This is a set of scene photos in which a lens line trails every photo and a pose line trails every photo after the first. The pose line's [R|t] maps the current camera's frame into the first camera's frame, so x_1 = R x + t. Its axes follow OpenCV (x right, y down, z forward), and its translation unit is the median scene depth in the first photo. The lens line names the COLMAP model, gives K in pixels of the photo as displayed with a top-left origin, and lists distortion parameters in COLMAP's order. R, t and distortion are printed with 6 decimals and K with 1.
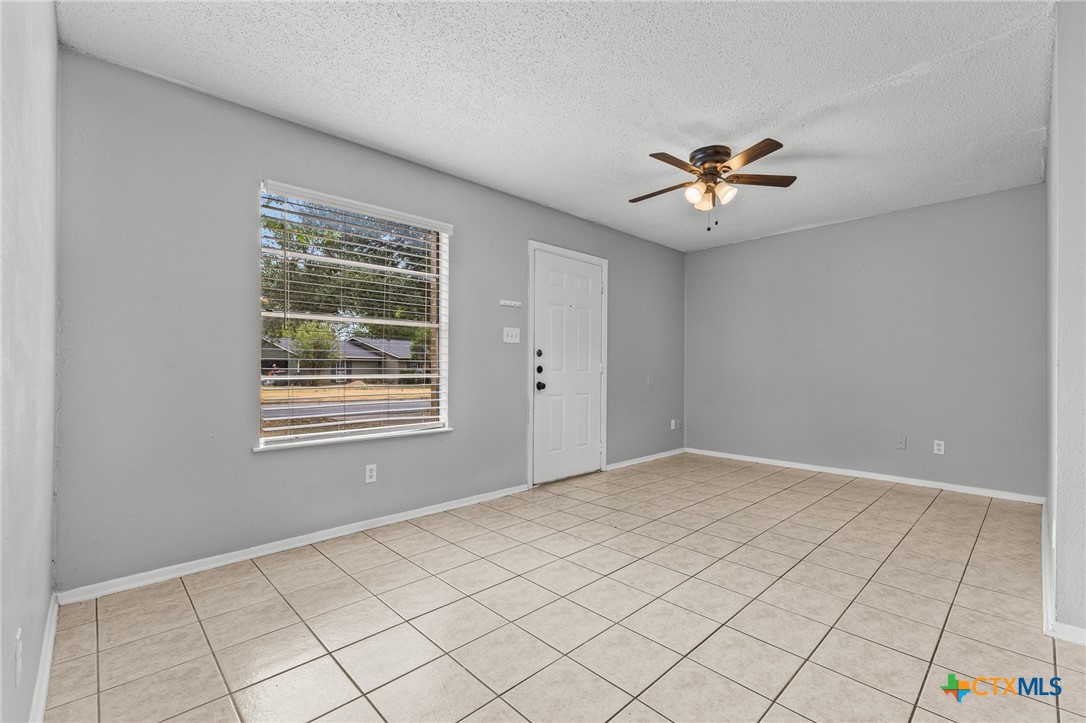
lens RADIAL K [[468.8, 0, 542.3], [0, 468.8, 363.8], [0, 0, 1]] dist [0.011260, -0.001927]
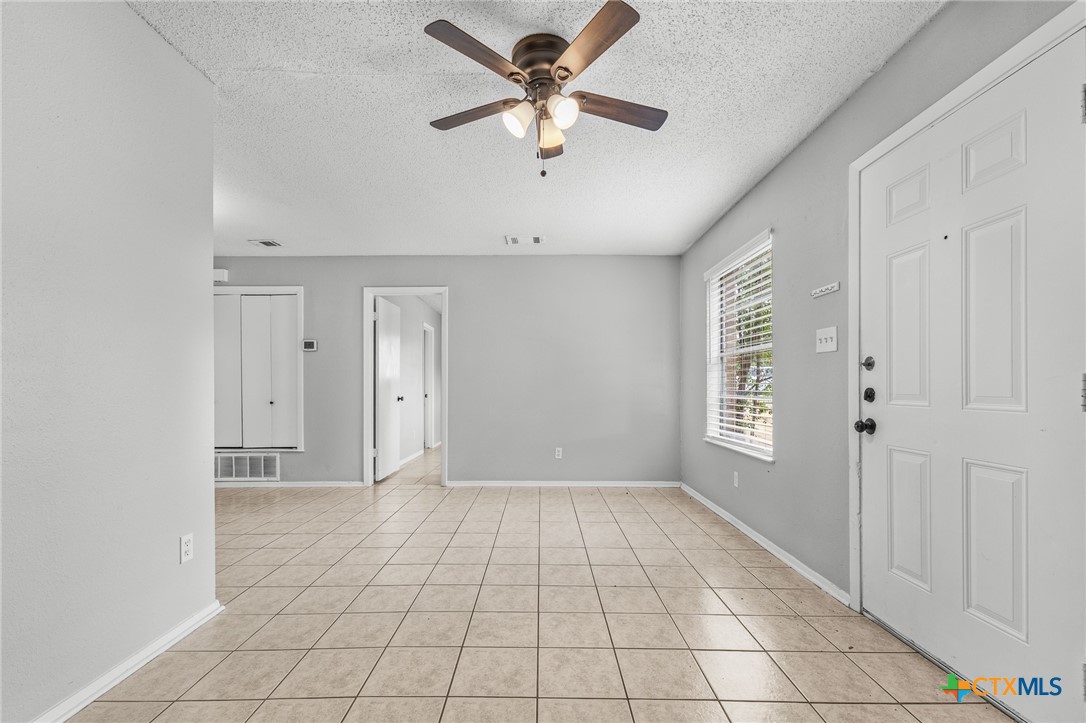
lens RADIAL K [[468.8, 0, 542.0], [0, 468.8, 388.0], [0, 0, 1]] dist [0.011260, -0.001927]
pose [[-0.686161, -0.002011, -0.727447, 0.670669], [0.003320, 0.999977, -0.005895, 0.007064], [0.727442, -0.006460, -0.686139, 1.177825]]
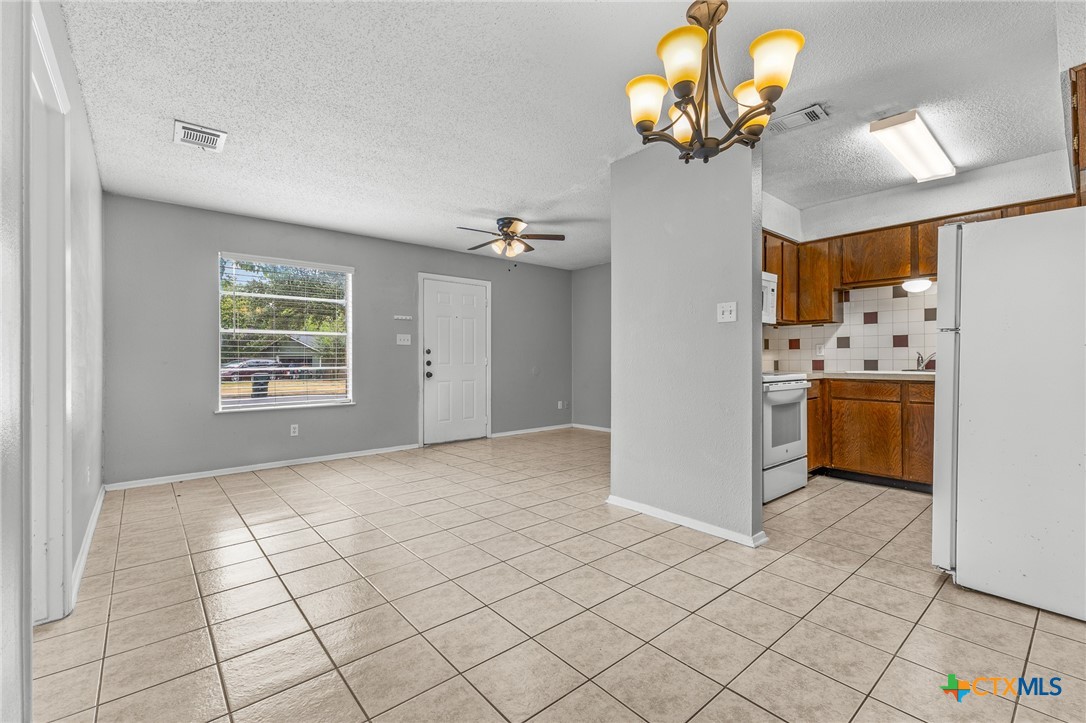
lens RADIAL K [[468.8, 0, 541.1], [0, 468.8, 357.7], [0, 0, 1]] dist [0.011260, -0.001927]
pose [[0.998430, -0.008870, -0.055298, 0.441934], [0.008881, 0.999961, -0.000050, -0.001272], [0.055297, -0.000441, 0.998470, -0.422331]]
